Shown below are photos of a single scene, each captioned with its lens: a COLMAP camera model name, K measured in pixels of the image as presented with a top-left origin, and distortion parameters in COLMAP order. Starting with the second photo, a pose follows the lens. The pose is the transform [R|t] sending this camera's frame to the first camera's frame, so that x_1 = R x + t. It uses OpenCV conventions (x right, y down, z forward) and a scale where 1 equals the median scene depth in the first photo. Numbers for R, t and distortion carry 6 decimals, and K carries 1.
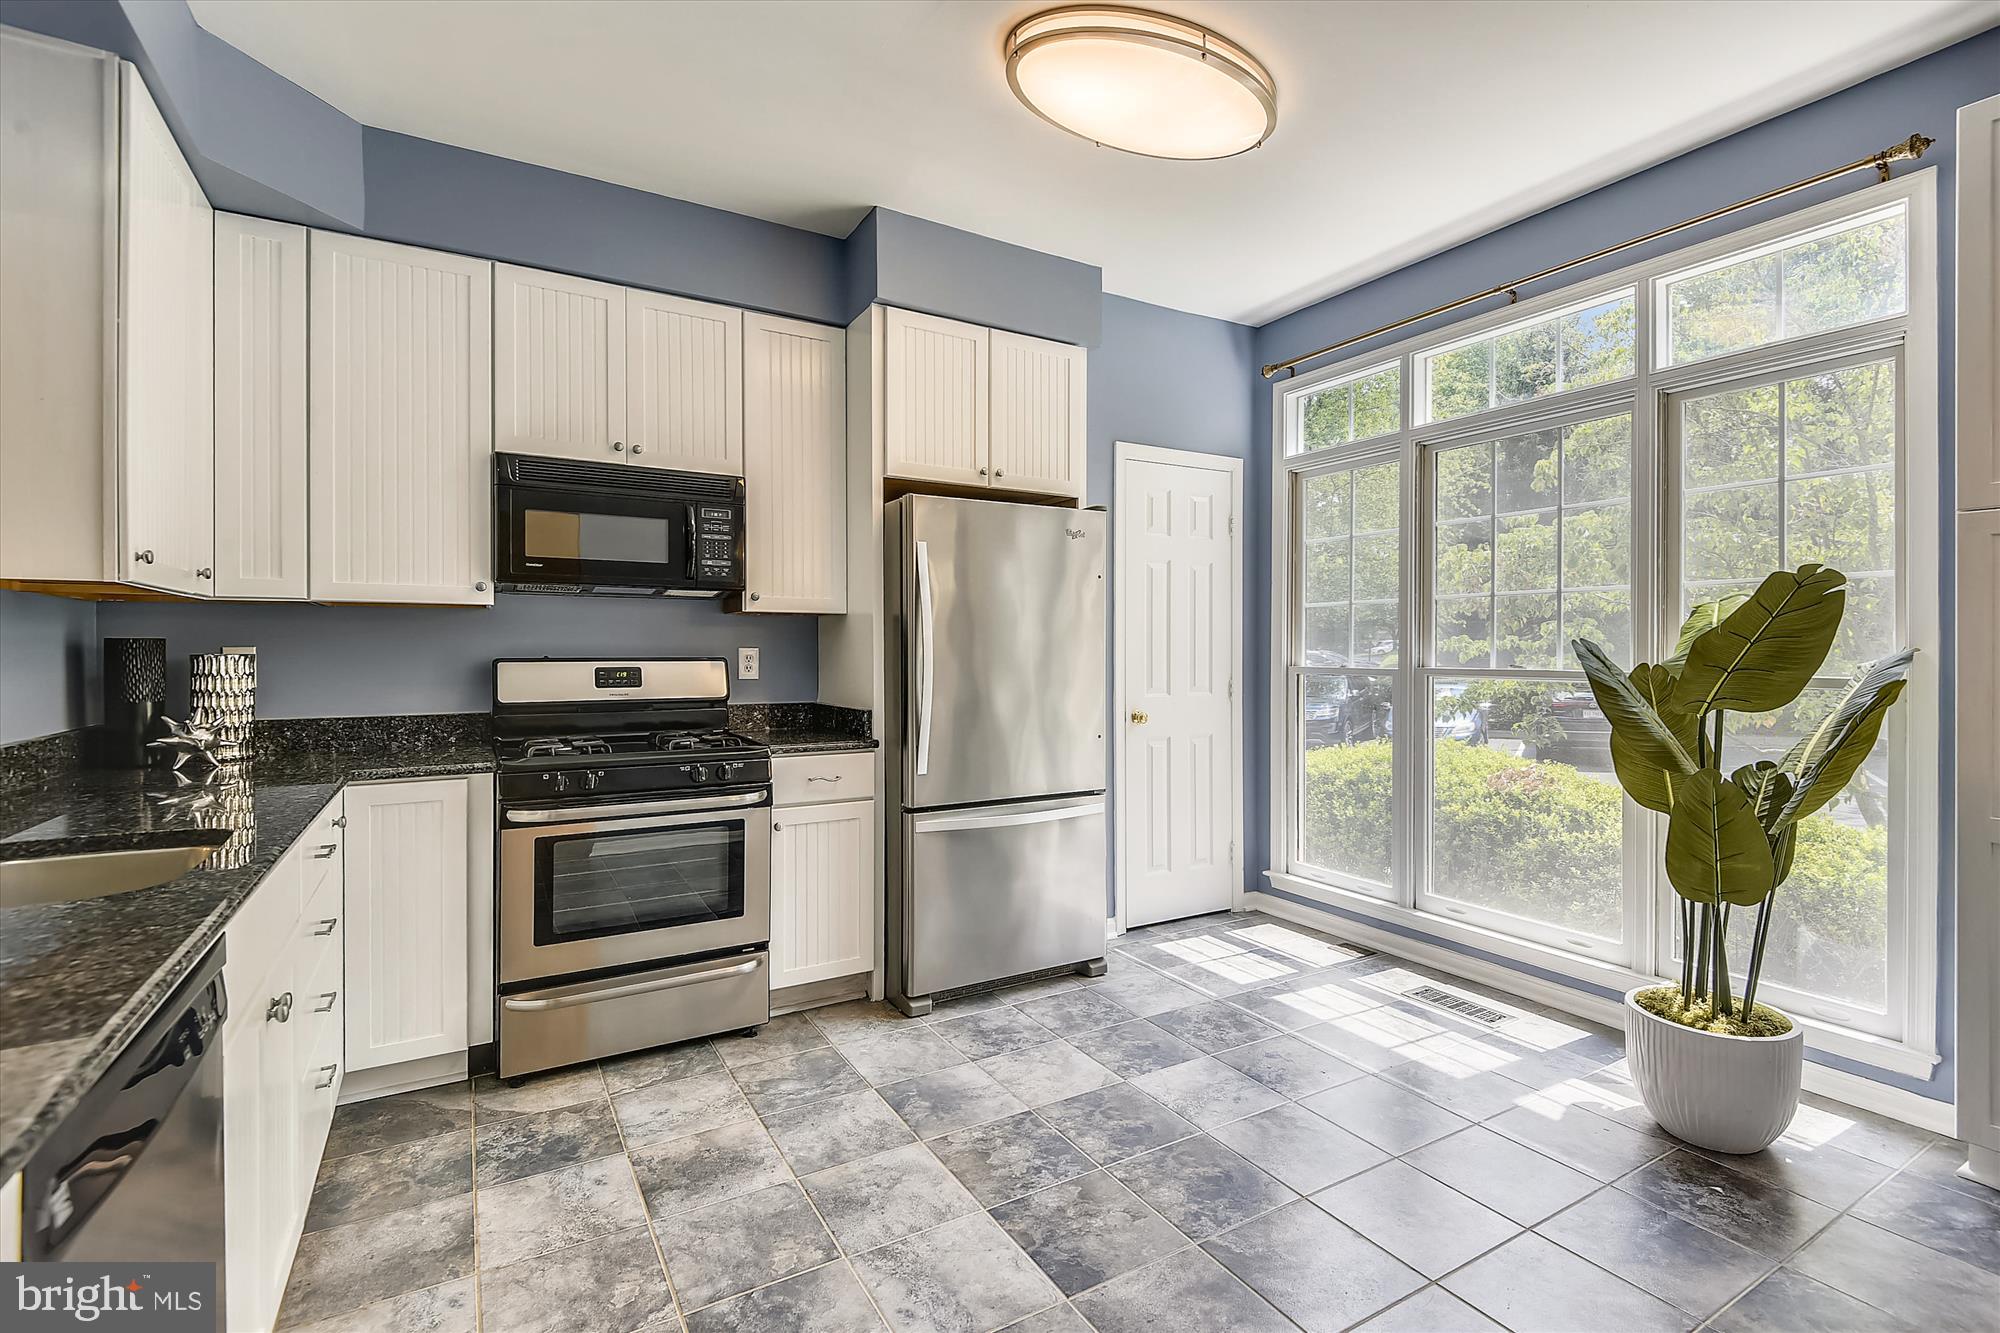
lens RADIAL K [[917.8, 0, 997.4], [0, 917.8, 656.1], [0, 0, 1]] dist [0.032349, -0.022704]
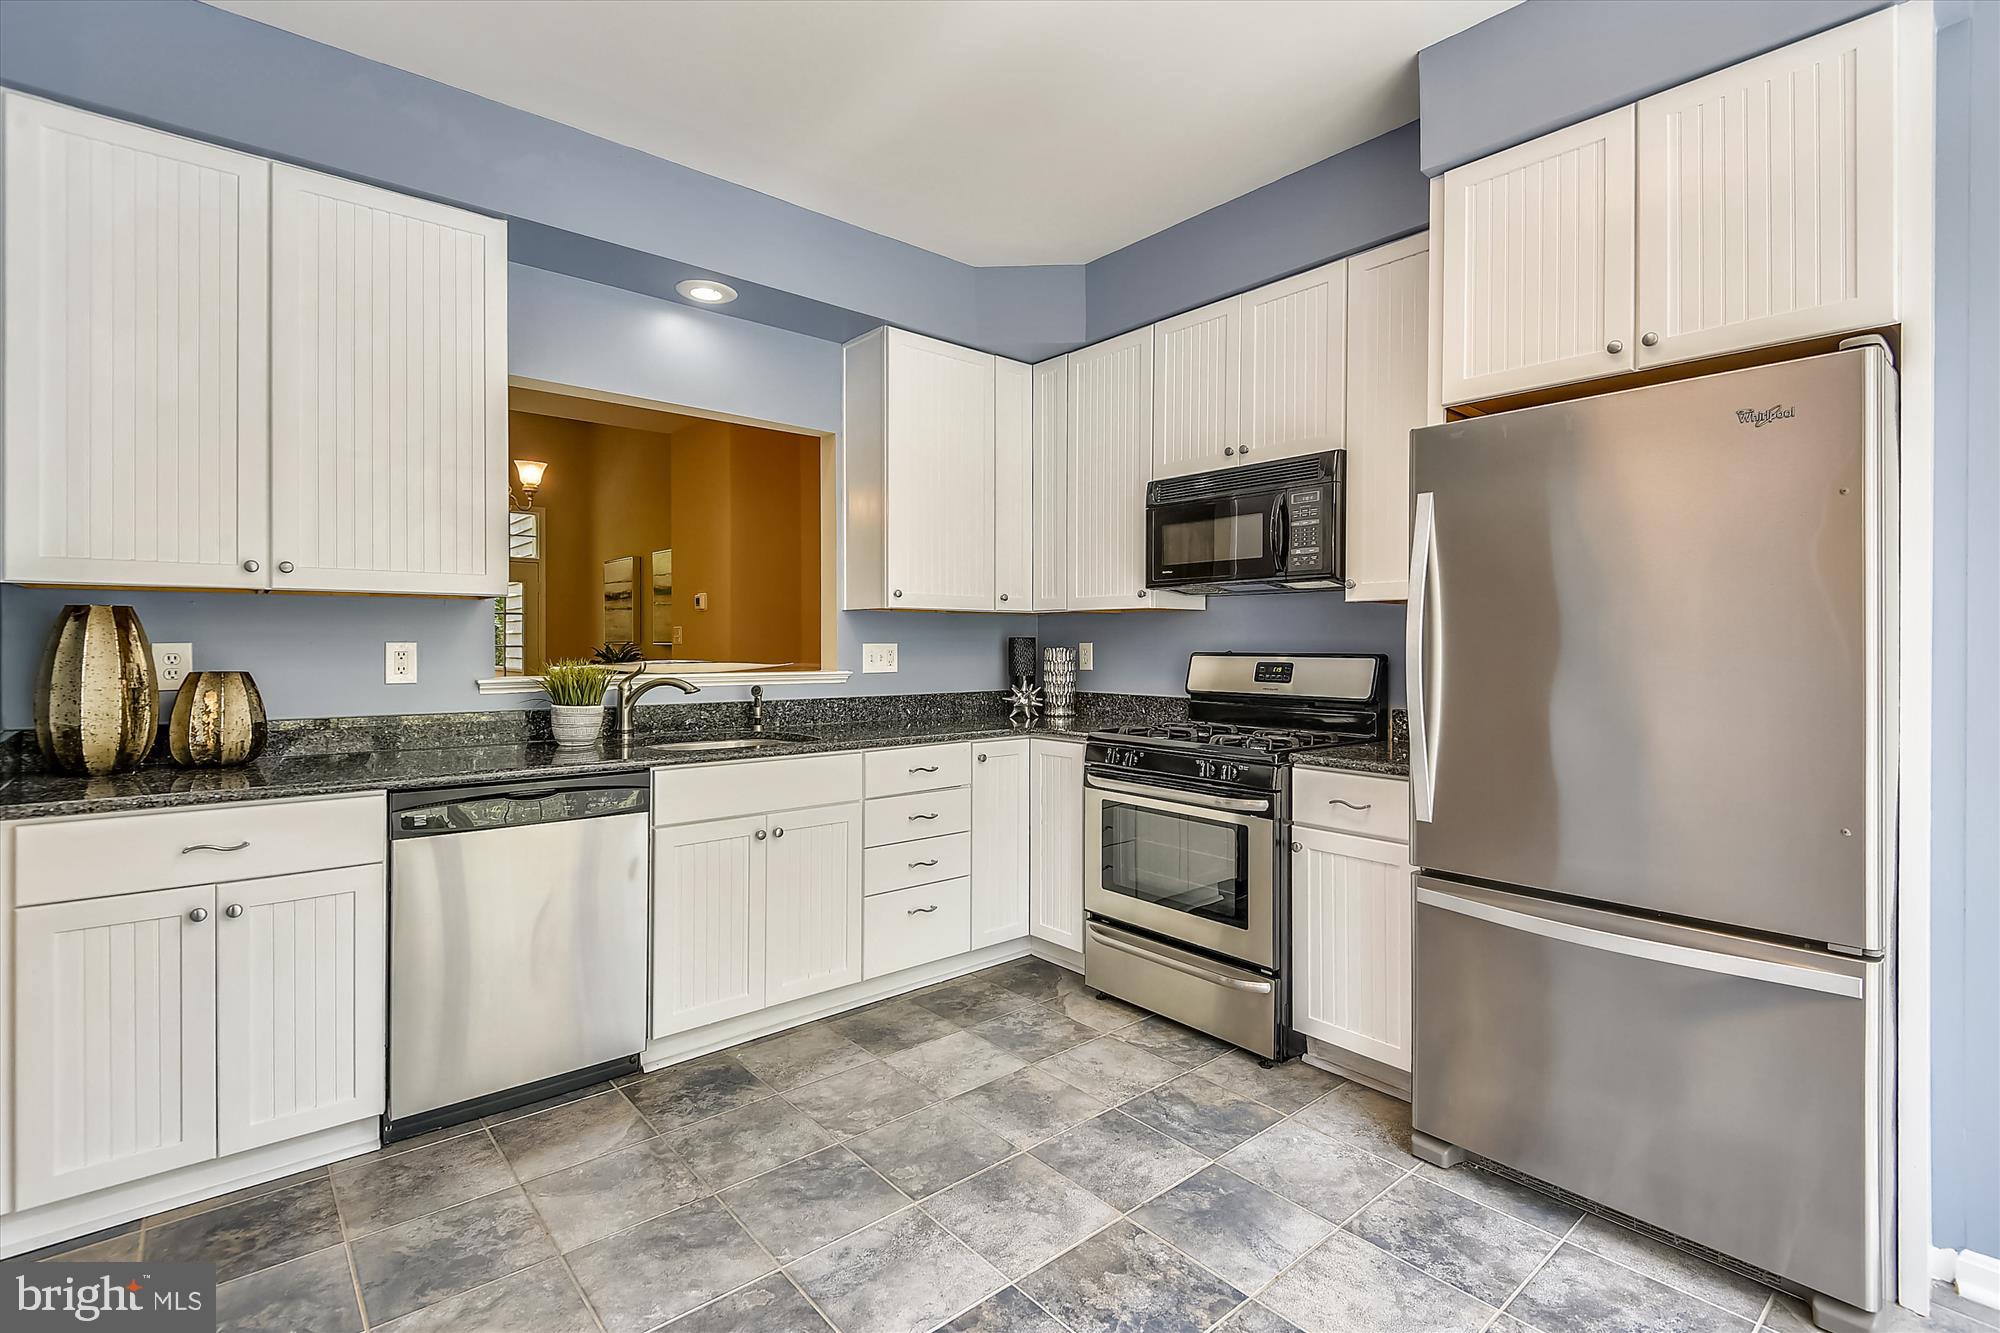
lens RADIAL K [[917.2, 0, 996.8], [0, 917.2, 644.9], [0, 0, 1]] dist [0.034556, -0.022091]
pose [[0.174126, 0.001635, -0.984722, 0.584179], [-0.008186, 0.999966, 0.000213, -0.005190], [0.984689, 0.008024, 0.174134, 0.569417]]
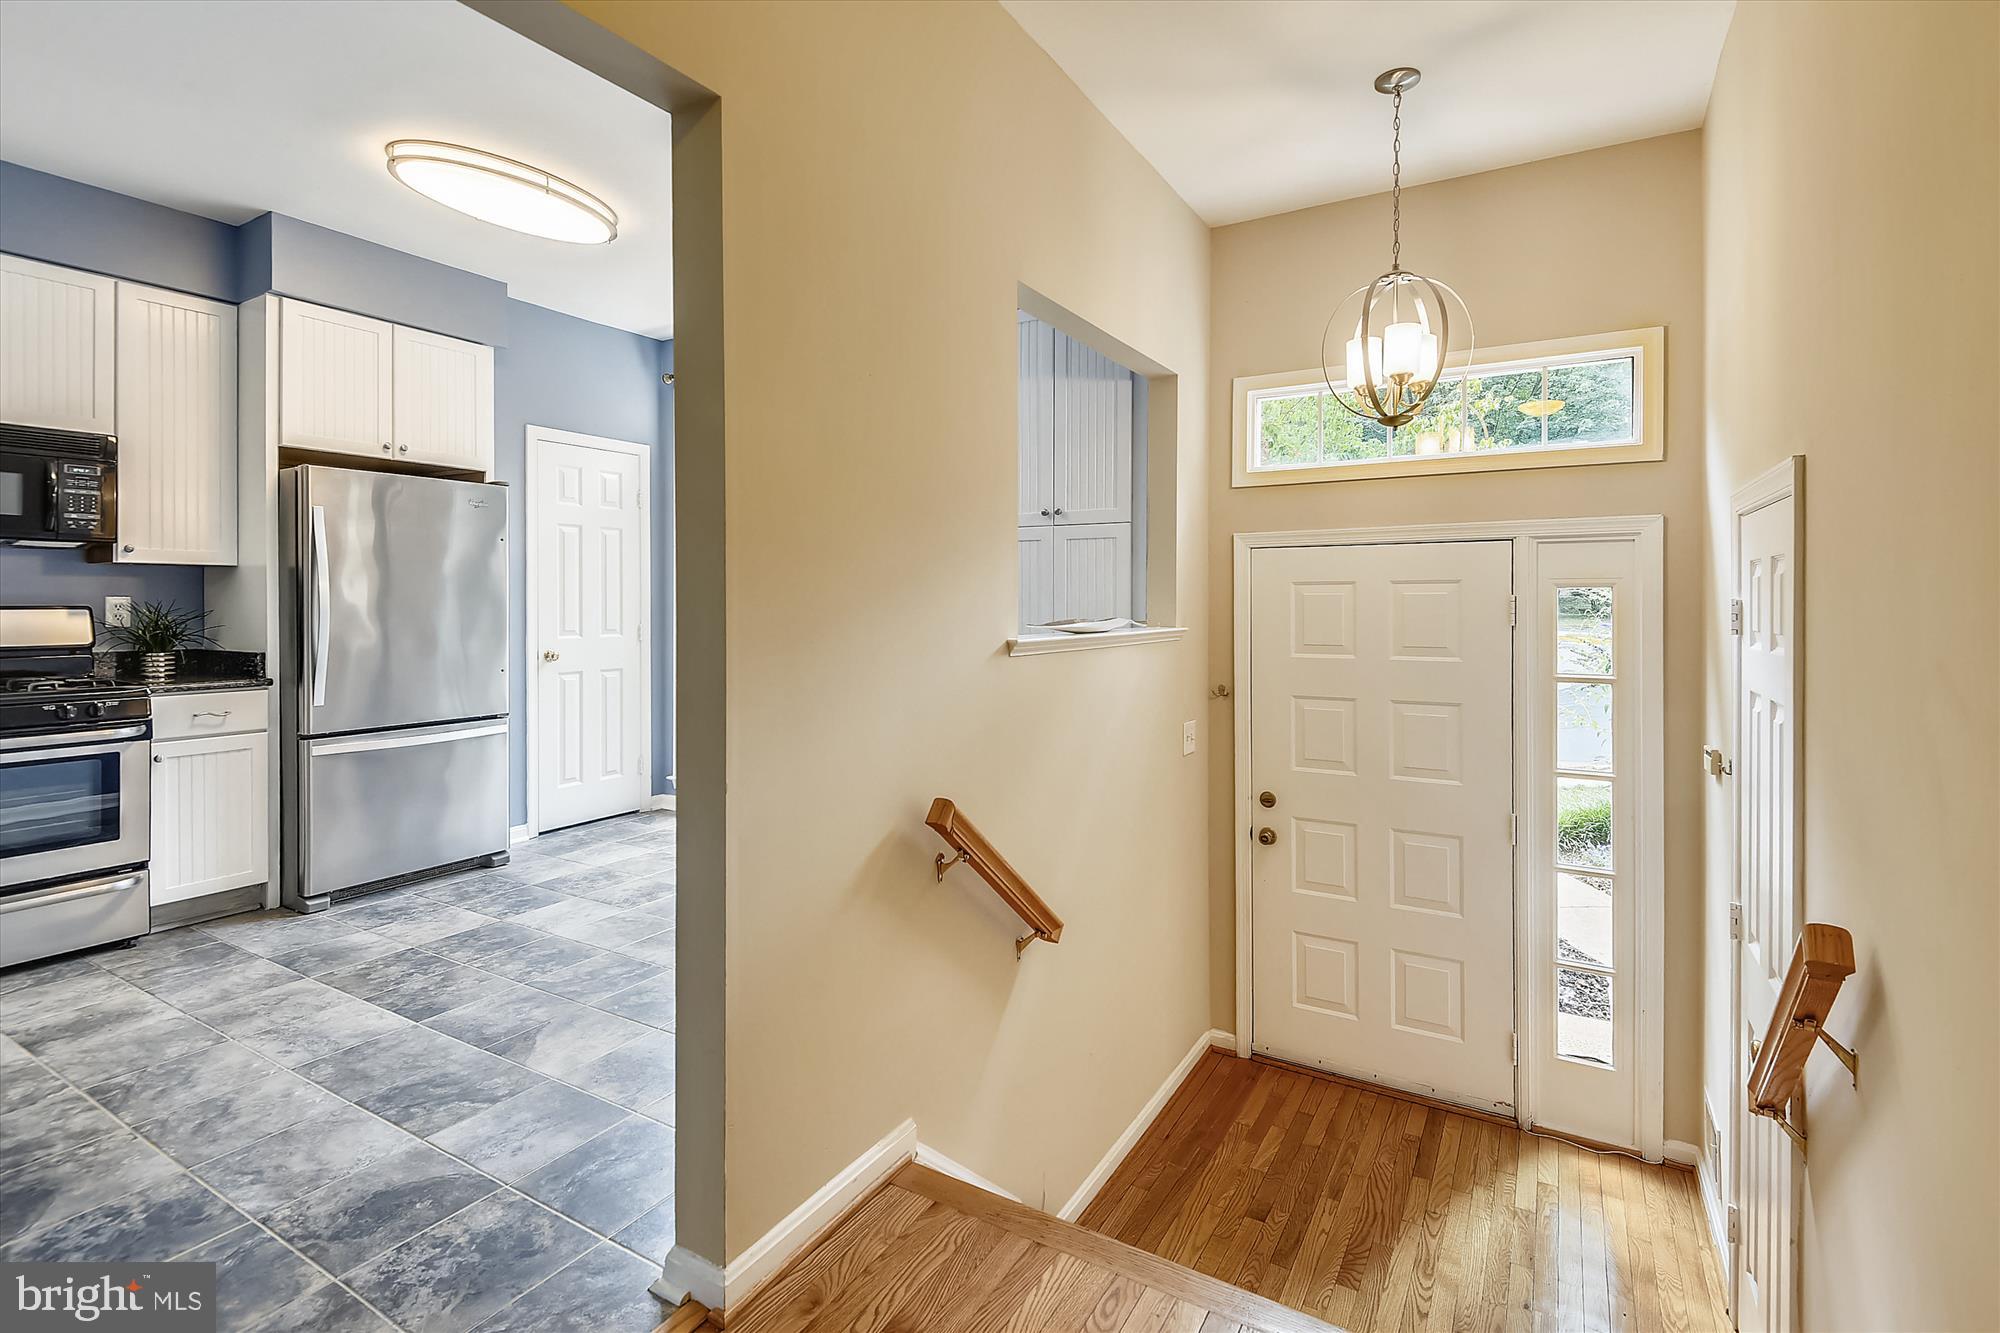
lens RADIAL K [[939.6, 0, 1010.3], [0, 939.6, 606.5], [0, 0, 1]] dist [0.010744, -0.010448]
pose [[0.870042, -0.001420, 0.492975, 0.096298], [0.002128, 0.999997, -0.000876, 0.006027], [-0.492973, 0.001811, 0.870043, -0.495613]]
